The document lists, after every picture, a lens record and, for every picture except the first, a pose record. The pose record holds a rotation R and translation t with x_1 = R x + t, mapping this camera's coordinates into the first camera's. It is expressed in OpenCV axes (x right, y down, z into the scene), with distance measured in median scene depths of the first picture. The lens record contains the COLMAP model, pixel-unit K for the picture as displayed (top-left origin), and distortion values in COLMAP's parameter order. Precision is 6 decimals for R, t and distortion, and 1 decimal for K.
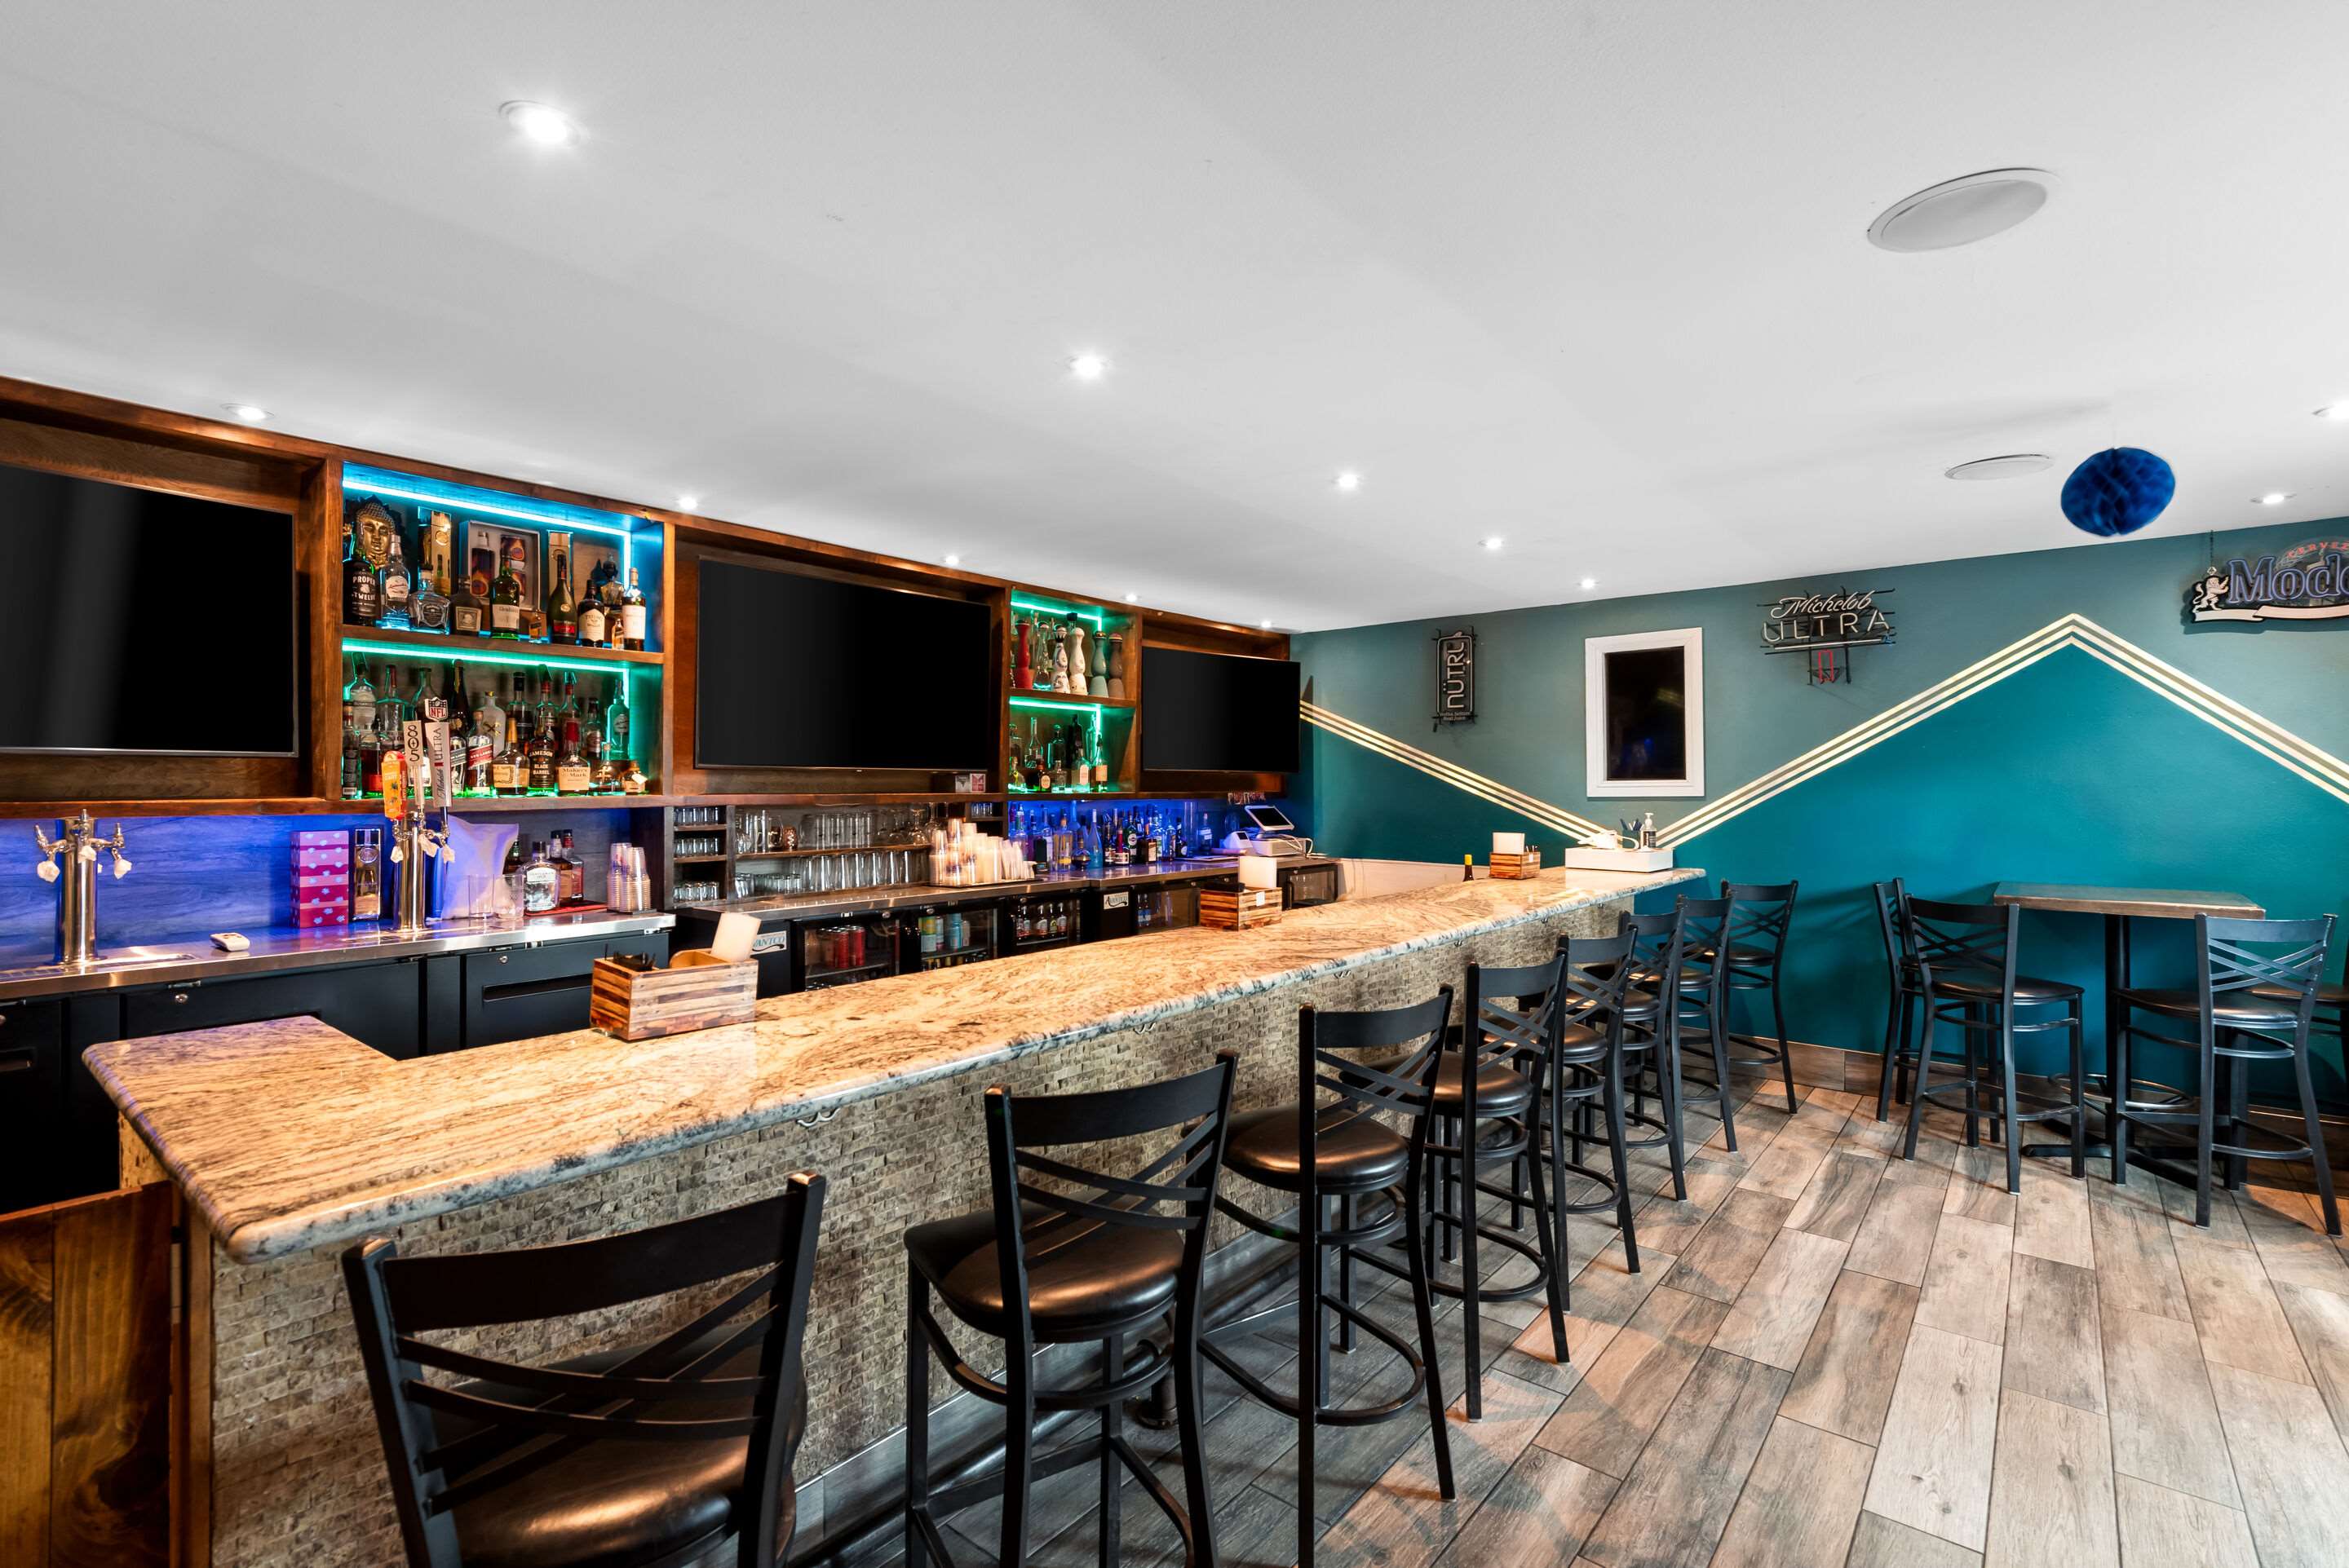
lens RADIAL K [[1041.0, 0, 1182.8], [0, 1041.0, 787.8], [0, 0, 1]] dist [0.002840, 0.000084]
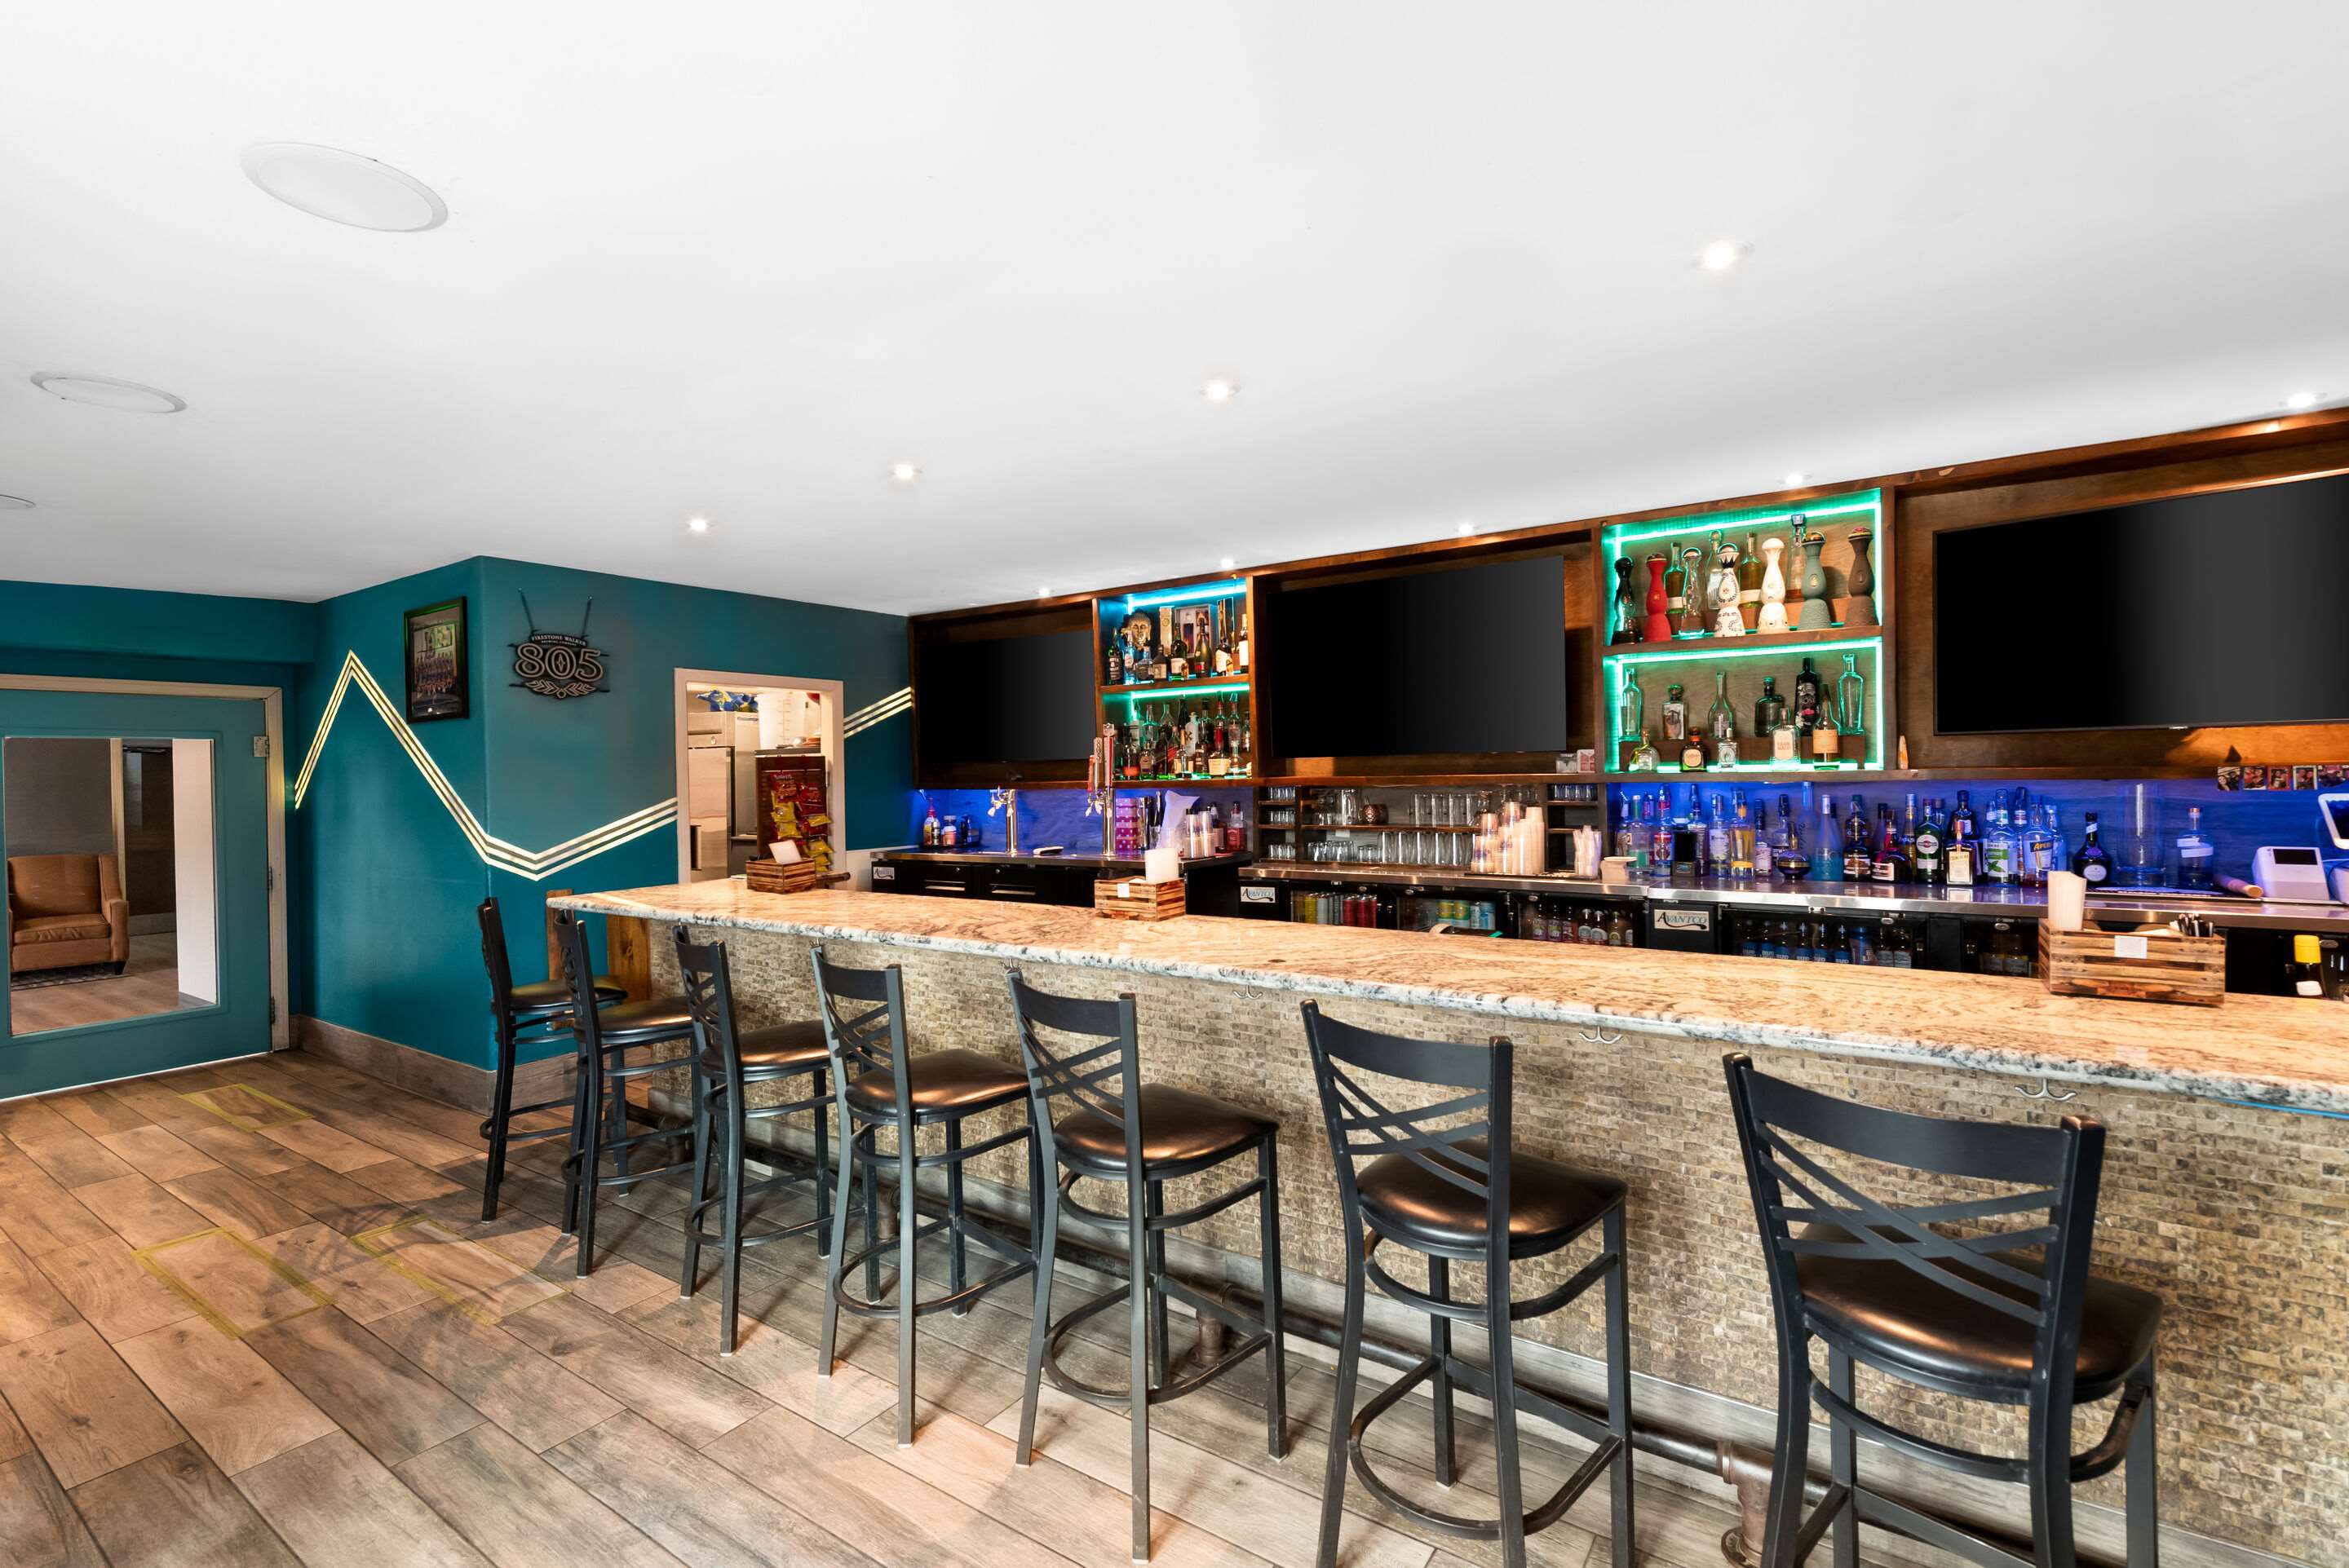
lens RADIAL K [[1041.0, 0, 1180.8], [0, 1041.0, 778.8], [0, 0, 1]] dist [0.002840, 0.000084]
pose [[0.084733, -0.002536, -0.996400, 0.745056], [0.011842, 0.999929, -0.001538, 0.008825], [0.996333, -0.011669, 0.084757, 0.702084]]
